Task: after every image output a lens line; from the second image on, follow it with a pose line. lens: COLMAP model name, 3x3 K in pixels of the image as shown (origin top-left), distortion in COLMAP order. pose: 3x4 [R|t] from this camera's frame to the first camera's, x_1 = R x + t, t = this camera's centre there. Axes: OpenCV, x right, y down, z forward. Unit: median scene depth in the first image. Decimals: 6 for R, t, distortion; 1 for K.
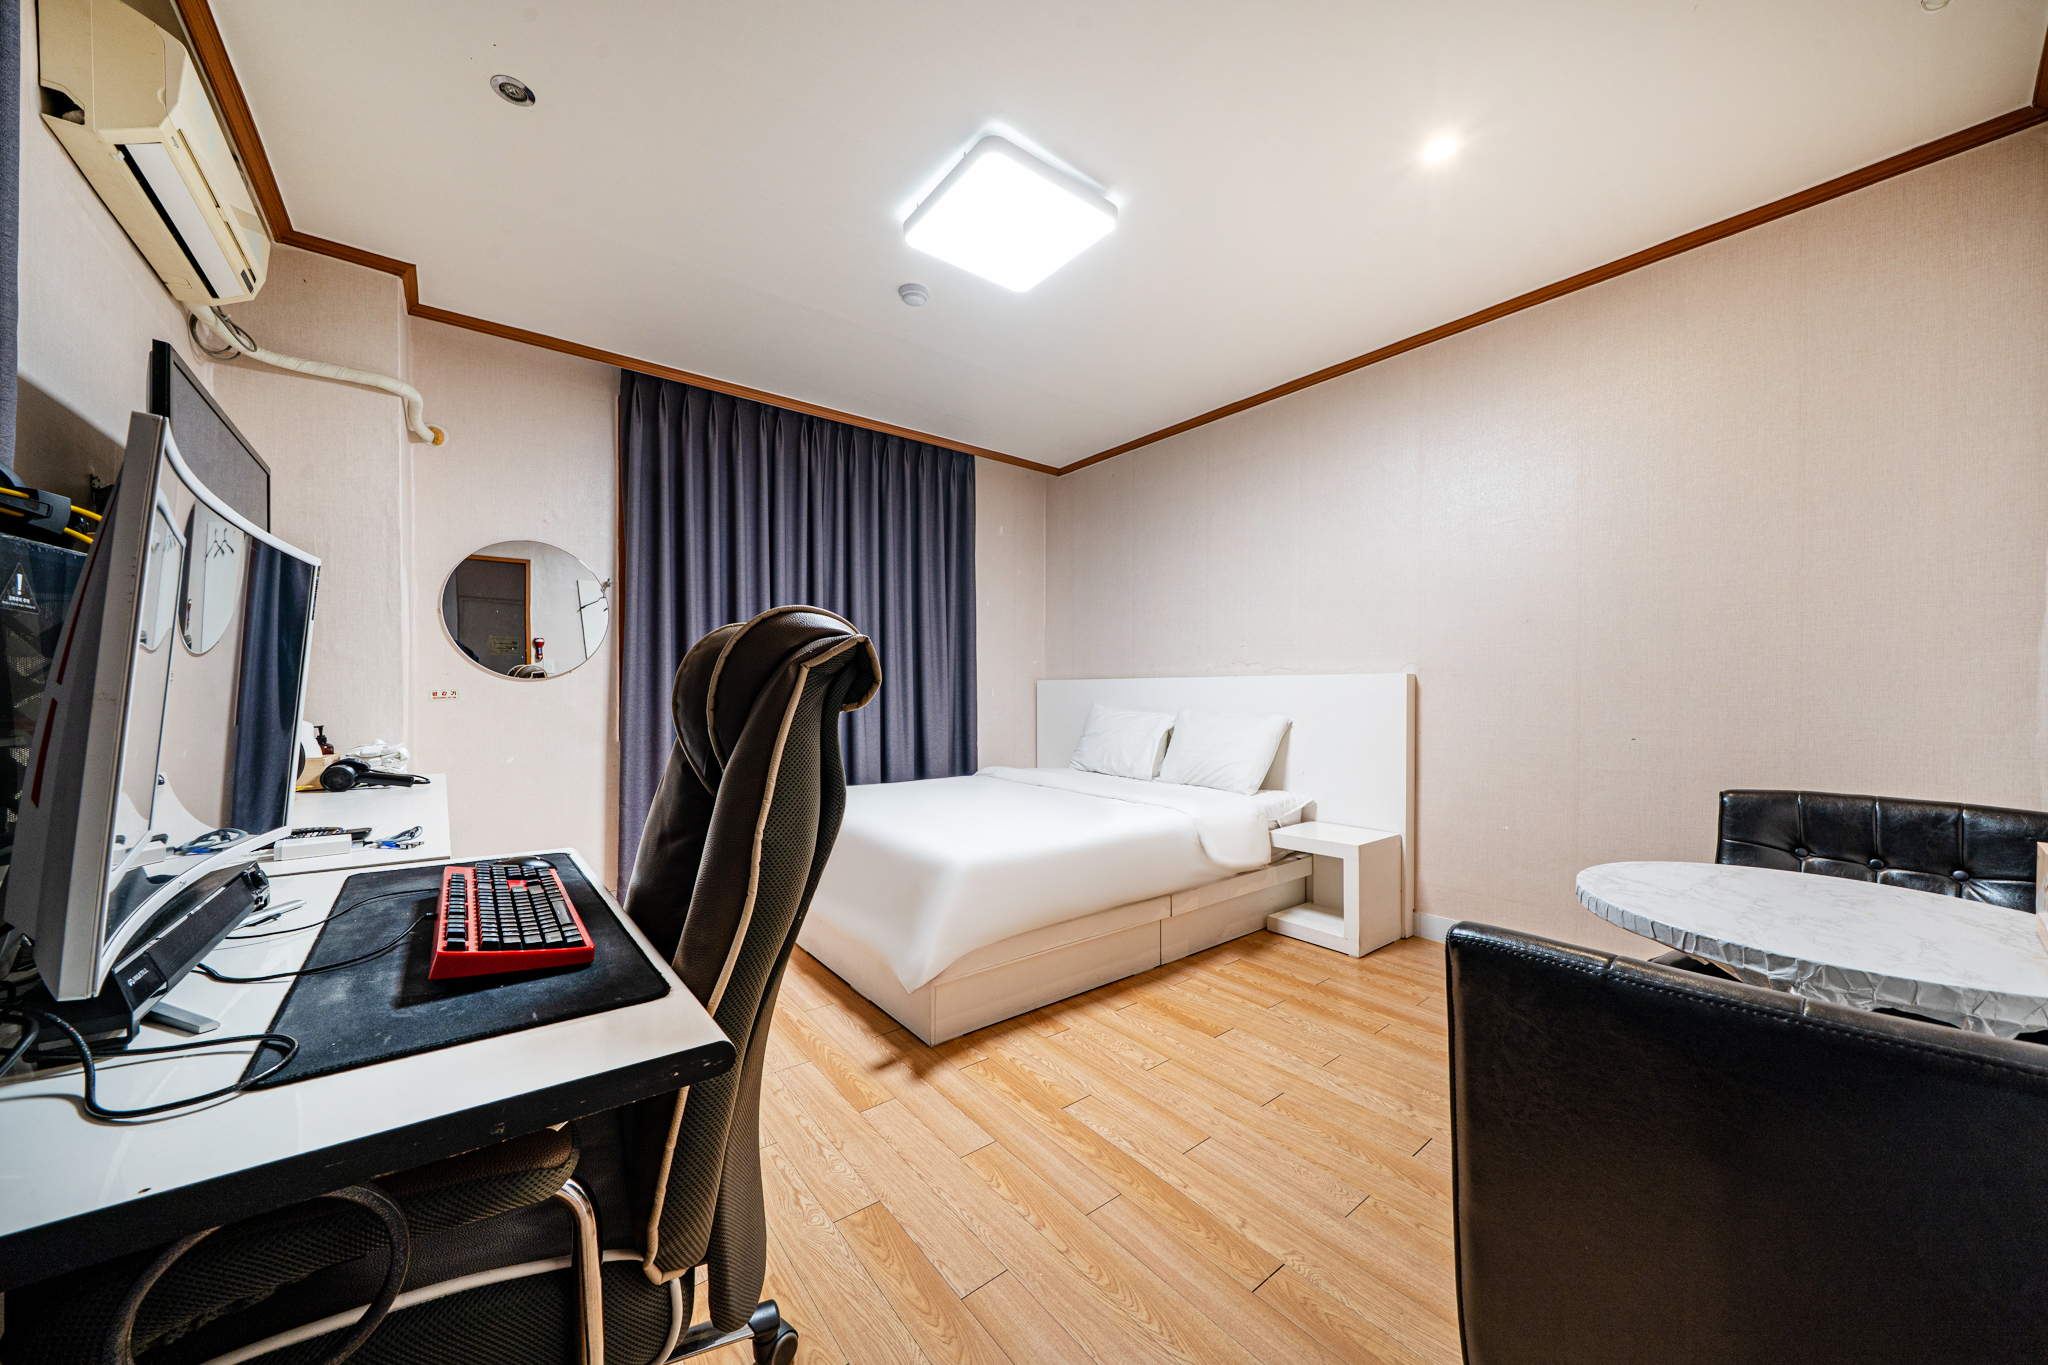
lens RADIAL K [[701.1, 0, 1016.3], [0, 701.1, 691.7], [0, 0, 1]] dist [-0.001267, -0.000151]
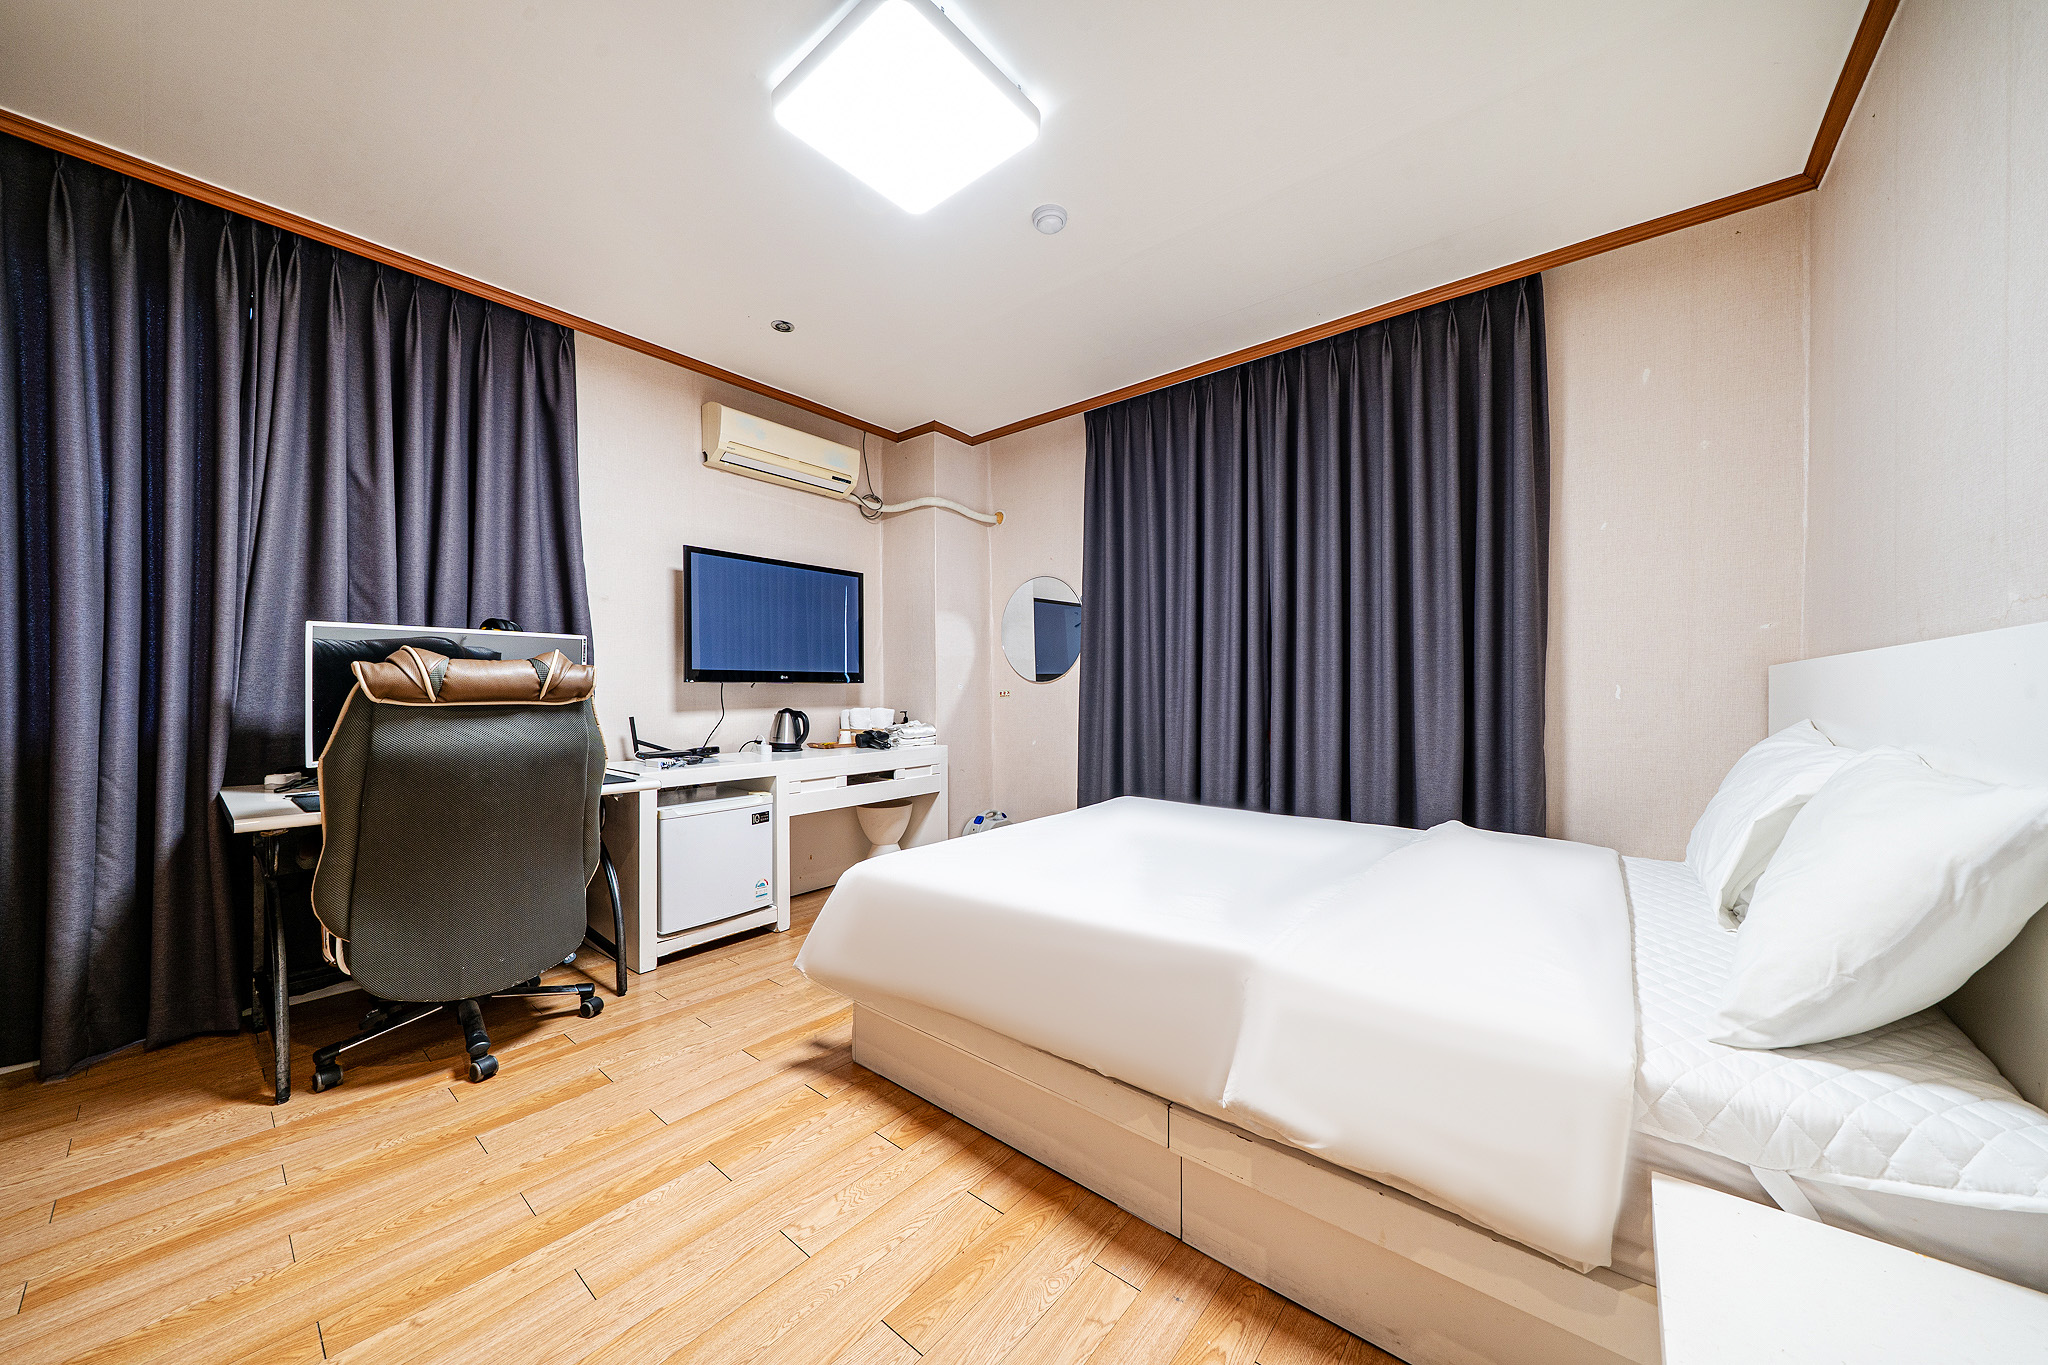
lens RADIAL K [[707.0, 0, 1024.0], [0, 707.0, 682.5], [0, 0, 1]] dist [-0.000556, 0.000006]
pose [[0.217082, -0.011540, -0.976085, 0.943589], [0.000508, 0.999931, -0.011709, 0.001133], [0.976153, 0.002046, 0.217073, 1.092920]]
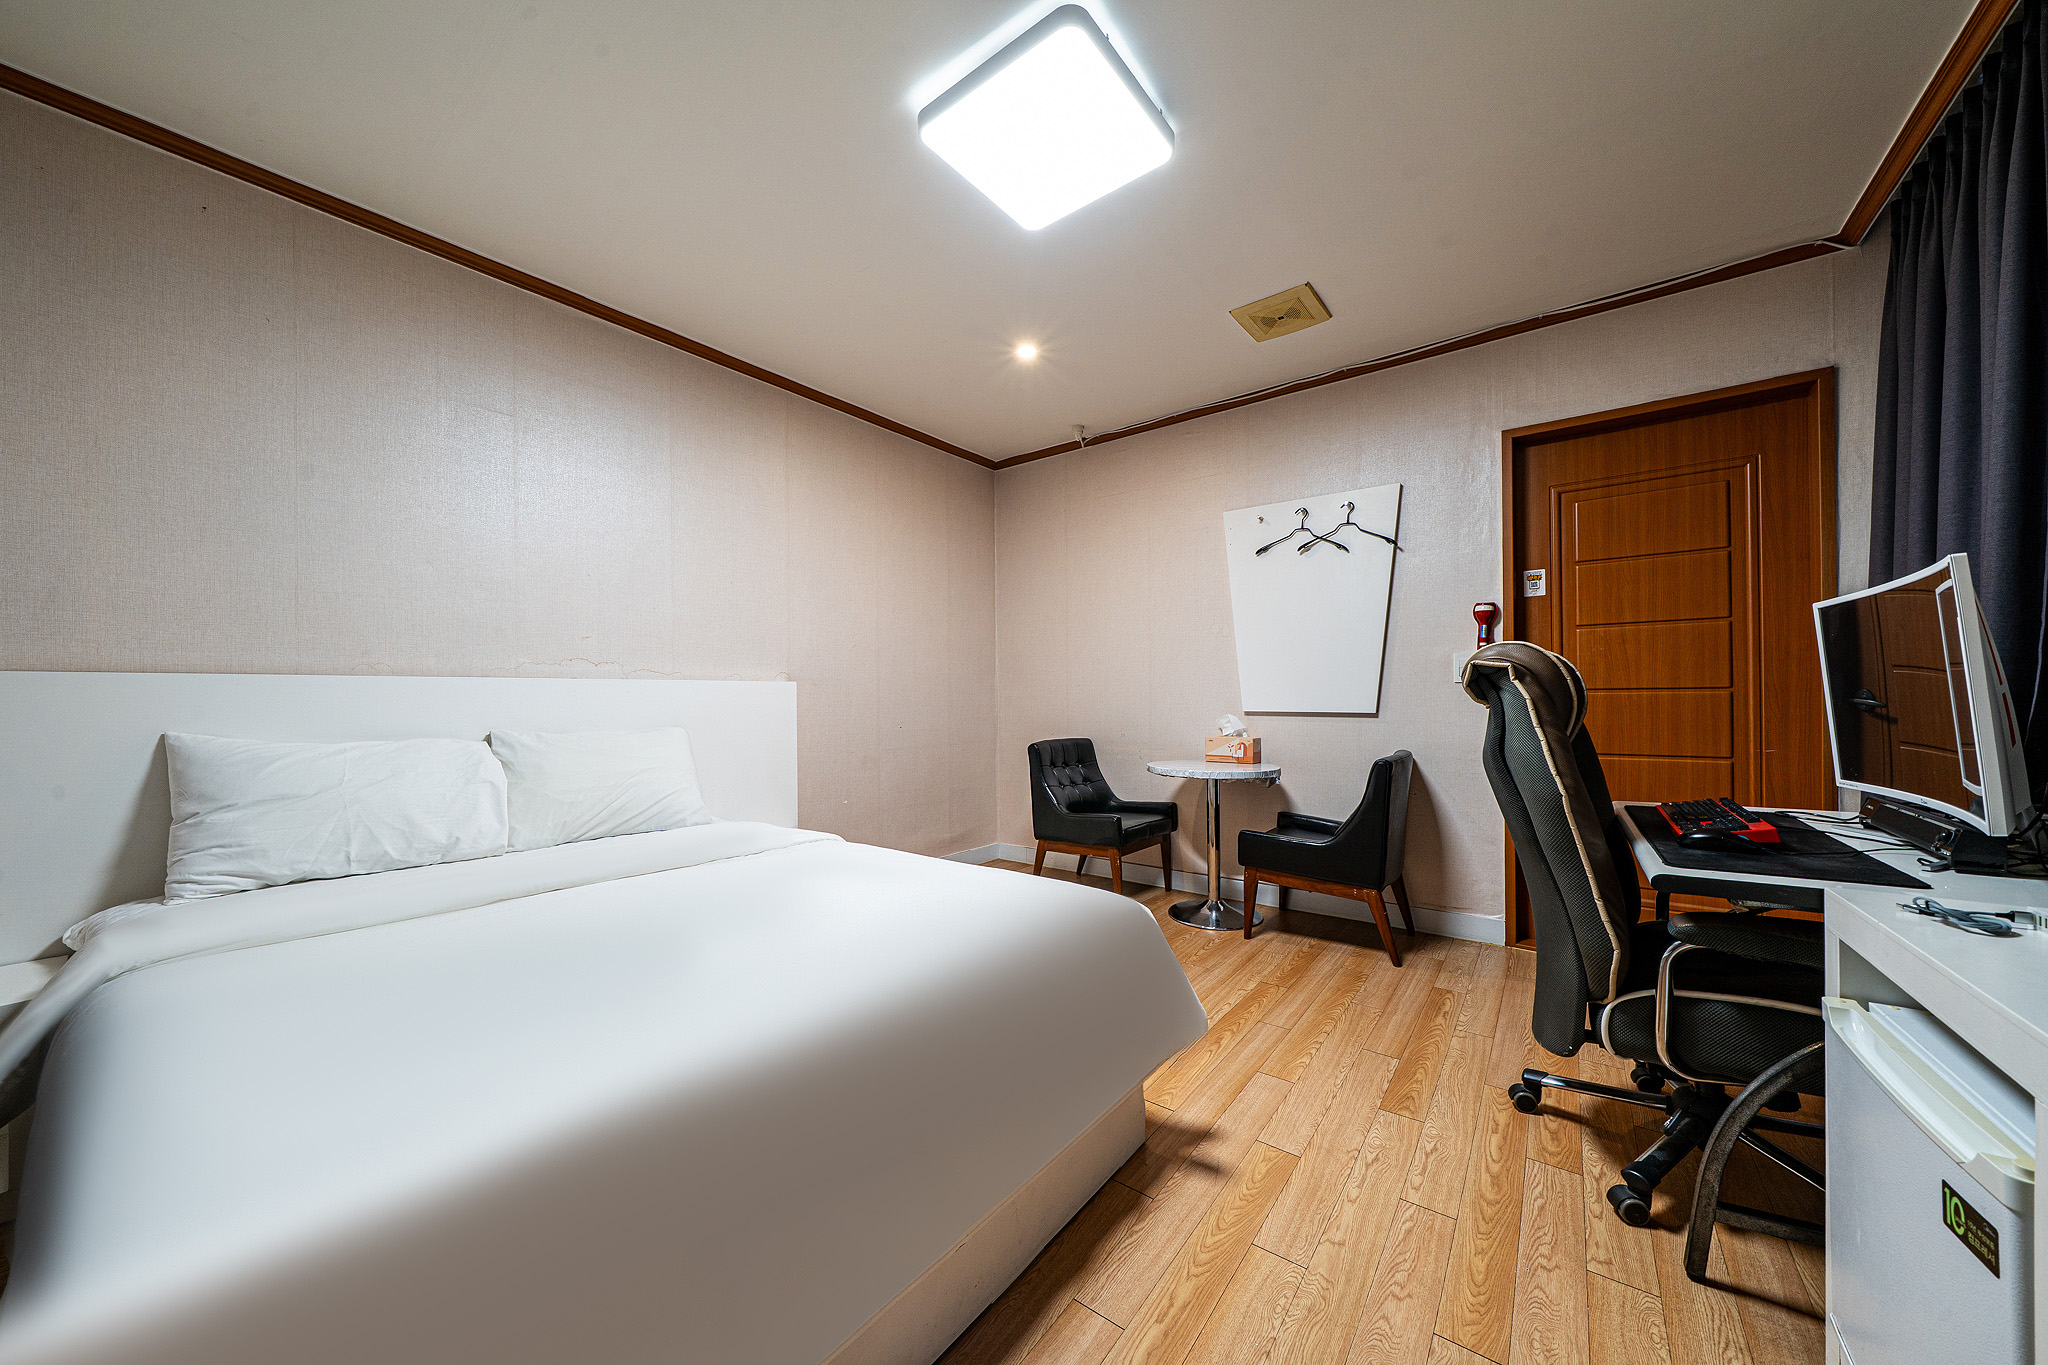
lens RADIAL K [[701.1, 0, 1016.3], [0, 701.1, 691.7], [0, 0, 1]] dist [-0.001267, -0.000151]
pose [[-0.238784, 0.008862, 0.971032, -0.932941], [0.006218, 0.999952, -0.007597, -0.000852], [-0.971053, 0.004224, -0.238828, 1.430873]]
